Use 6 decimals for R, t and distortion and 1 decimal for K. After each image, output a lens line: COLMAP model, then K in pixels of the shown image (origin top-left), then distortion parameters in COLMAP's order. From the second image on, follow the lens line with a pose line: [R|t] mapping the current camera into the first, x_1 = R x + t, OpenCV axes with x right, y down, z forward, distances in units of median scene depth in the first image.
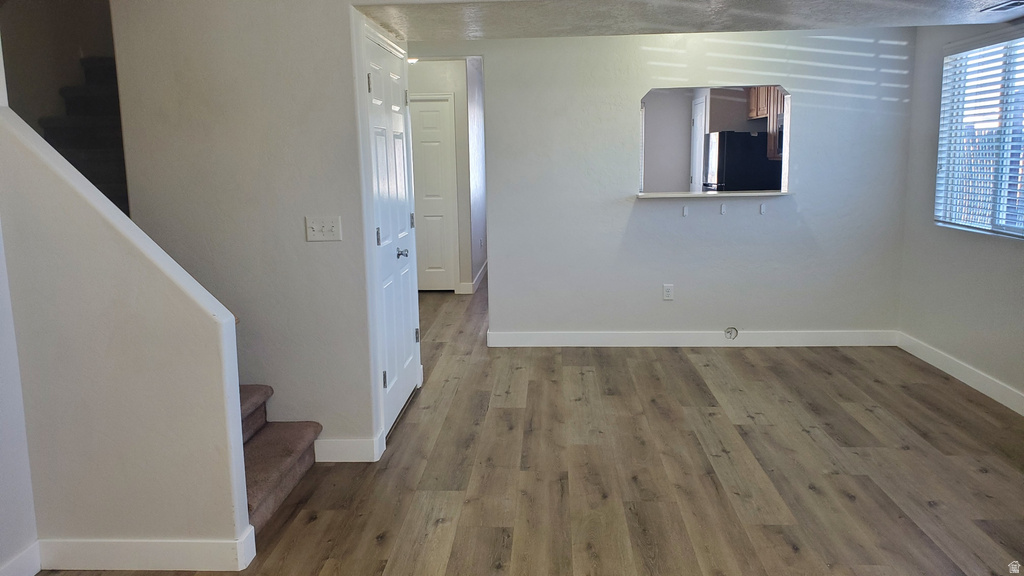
lens RADIAL K [[834.6, 0, 512.0], [0, 834.6, 288.0], [0, 0, 1]] dist [0.037541, 0.000994]
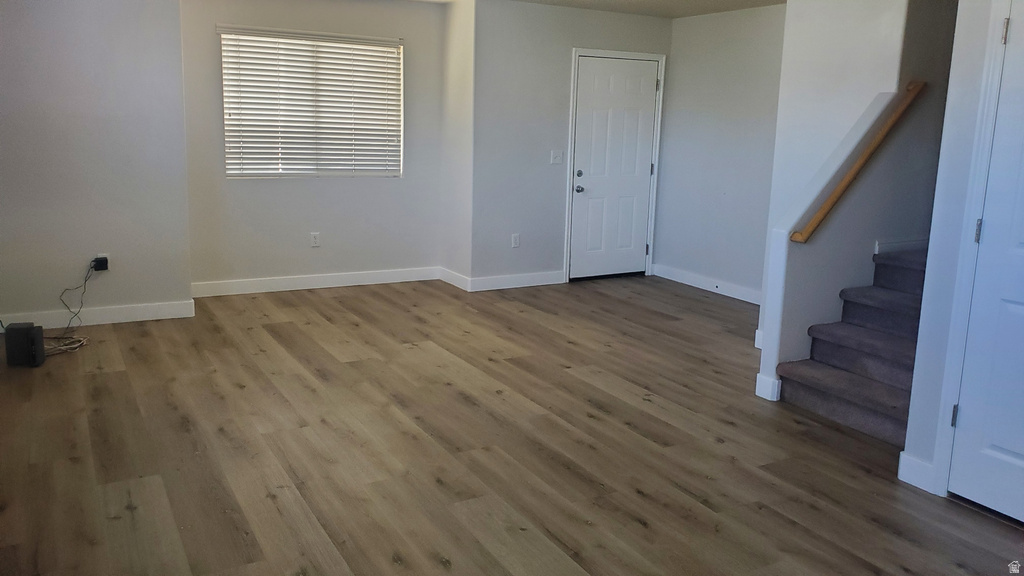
lens RADIAL K [[829.2, 0, 524.5], [0, 829.2, 288.9], [0, 0, 1]] dist [0.050222, -0.016859]
pose [[-0.842500, 0.093866, -0.530455, 0.696149], [-0.106987, 0.935931, 0.335540, -0.263472], [0.527965, 0.339444, -0.778479, 1.589715]]
